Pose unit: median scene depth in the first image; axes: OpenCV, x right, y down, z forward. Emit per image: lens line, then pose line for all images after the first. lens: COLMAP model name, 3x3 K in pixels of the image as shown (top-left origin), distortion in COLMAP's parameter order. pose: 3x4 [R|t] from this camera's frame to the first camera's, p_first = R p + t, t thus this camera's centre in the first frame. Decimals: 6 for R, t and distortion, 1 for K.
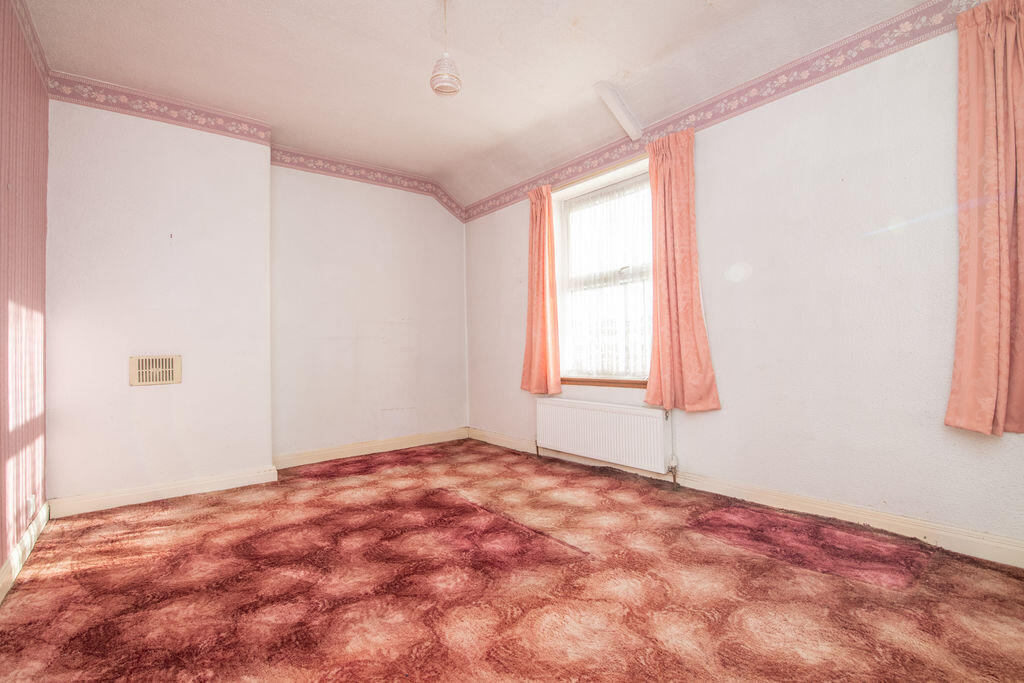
lens RADIAL K [[484.9, 0, 512.7], [0, 484.9, 346.2], [0, 0, 1]] dist [-0.027402, -0.000238]
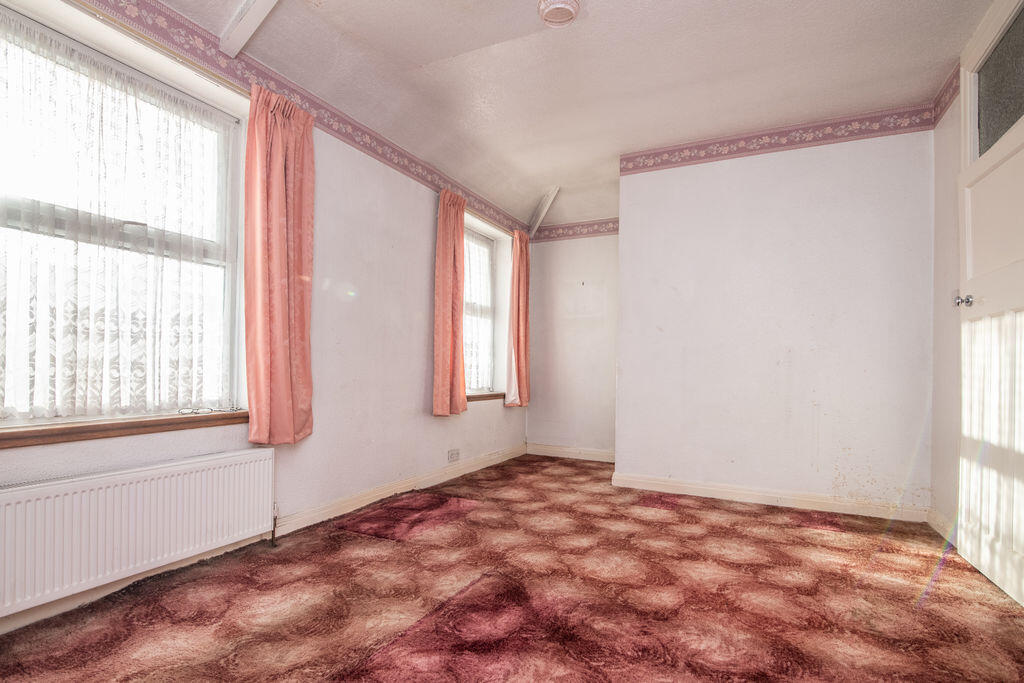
lens RADIAL K [[484.9, 0, 528.1], [0, 484.9, 369.9], [0, 0, 1]] dist [-0.027402, -0.000238]
pose [[-0.443586, 0.011677, 0.896156, -0.630057], [-0.008548, 0.999815, -0.017258, 0.021675], [-0.896191, -0.015316, -0.443404, 1.109450]]
